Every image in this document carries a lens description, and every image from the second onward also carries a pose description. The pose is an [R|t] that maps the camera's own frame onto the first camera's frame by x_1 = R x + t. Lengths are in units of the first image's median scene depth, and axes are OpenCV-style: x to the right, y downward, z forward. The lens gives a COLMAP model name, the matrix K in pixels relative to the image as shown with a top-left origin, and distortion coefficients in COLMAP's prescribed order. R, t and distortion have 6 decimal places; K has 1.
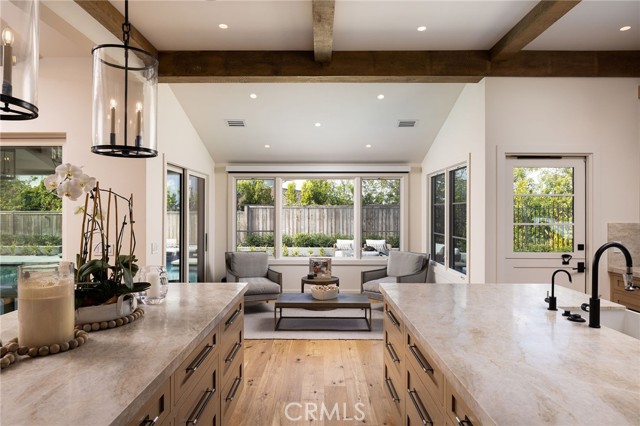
lens RADIAL K [[386.4, 0, 320.0], [0, 386.4, 213.0], [0, 0, 1]] dist [0.002161, 0.000370]
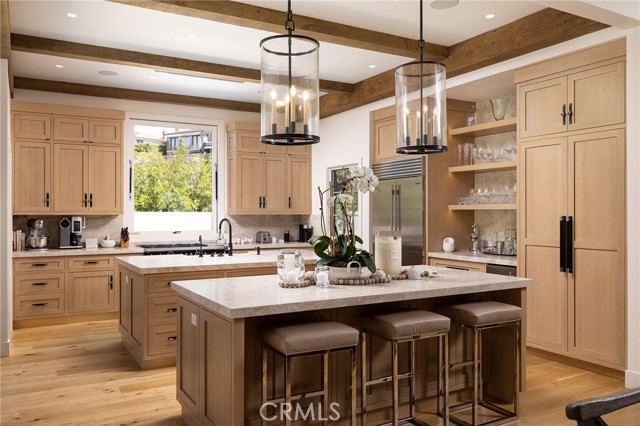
lens RADIAL K [[522.3, 0, 320.0], [0, 522.3, 213.0], [0, 0, 1]] dist [0.005479, 0.001500]
pose [[-0.496507, -0.002730, 0.868029, -0.304068], [0.003029, 0.999984, 0.004878, 0.004158], [-0.868028, 0.005051, -0.496490, 0.283598]]
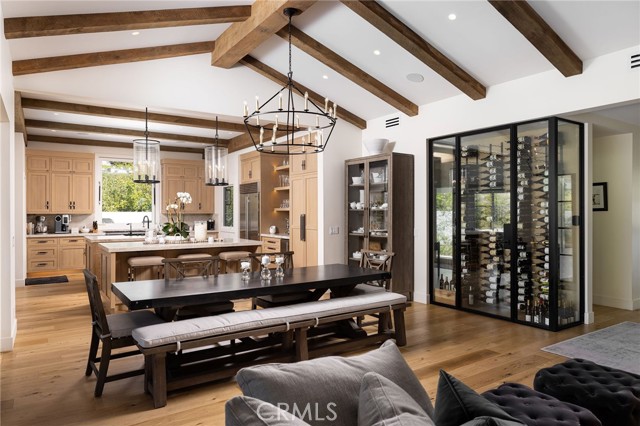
lens RADIAL K [[419.9, 0, 320.0], [0, 419.9, 213.0], [0, 0, 1]] dist [-0.001968, 0.002174]
pose [[-0.556444, -0.003328, 0.830878, -0.568820], [0.002781, 0.999979, 0.005868, 0.003617], [-0.830880, 0.005576, -0.556423, 0.273745]]
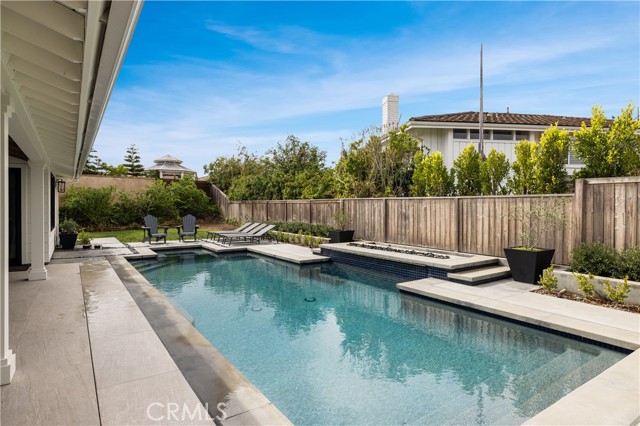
lens RADIAL K [[370.9, 0, 320.0], [0, 370.9, 213.0], [0, 0, 1]] dist [-0.001235, -0.000087]
pose [[0.562405, 0.016239, -0.826702, -0.004384], [-0.001391, 0.999824, 0.018694, 0.012406], [0.826861, -0.009364, 0.562329, 0.517159]]
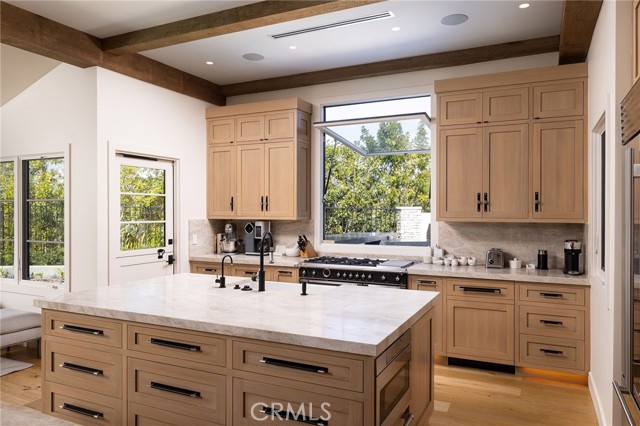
lens RADIAL K [[459.3, 0, 320.0], [0, 459.3, 213.0], [0, 0, 1]] dist [-0.002256, 0.000119]
pose [[0.433993, -0.007469, 0.900885, -0.099242], [0.005031, 0.999970, 0.005866, -0.000105], [-0.900902, 0.001986, 0.434017, 0.009970]]
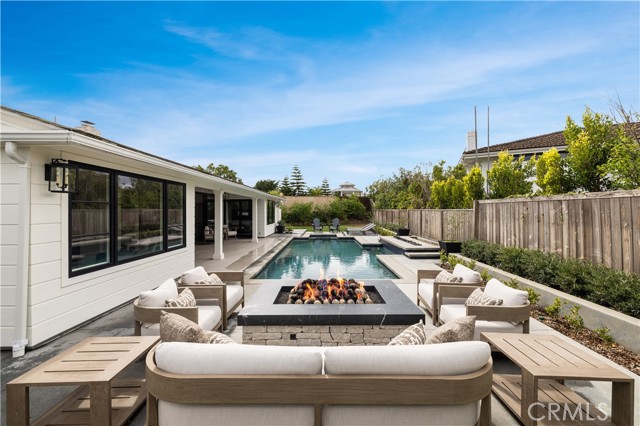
lens RADIAL K [[277.5, 0, 310.9], [0, 277.5, 206.2], [0, 0, 1]] dist [0.001757, 0.000252]
pose [[-0.028402, -0.016112, -0.999467, 0.359361], [0.002993, 0.999864, -0.016203, -0.000898], [0.999592, -0.003452, -0.028350, 0.712257]]
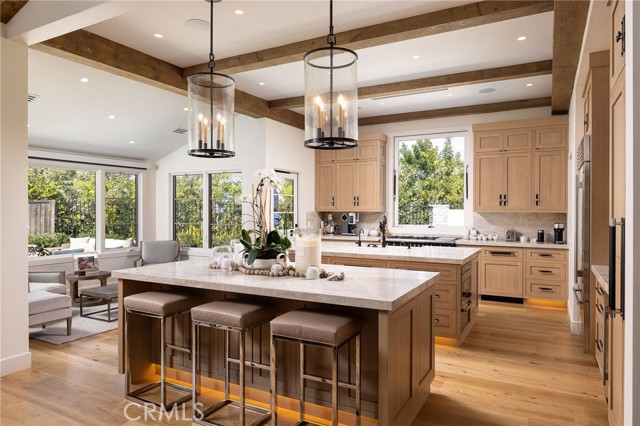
lens RADIAL K [[419.9, 0, 320.0], [0, 419.9, 213.0], [0, 0, 1]] dist [-0.001968, 0.002174]
pose [[0.476994, -0.007550, 0.878874, -0.275870], [0.002166, 0.999970, 0.007415, 0.005357], [-0.878904, -0.001633, 0.476996, 0.002337]]
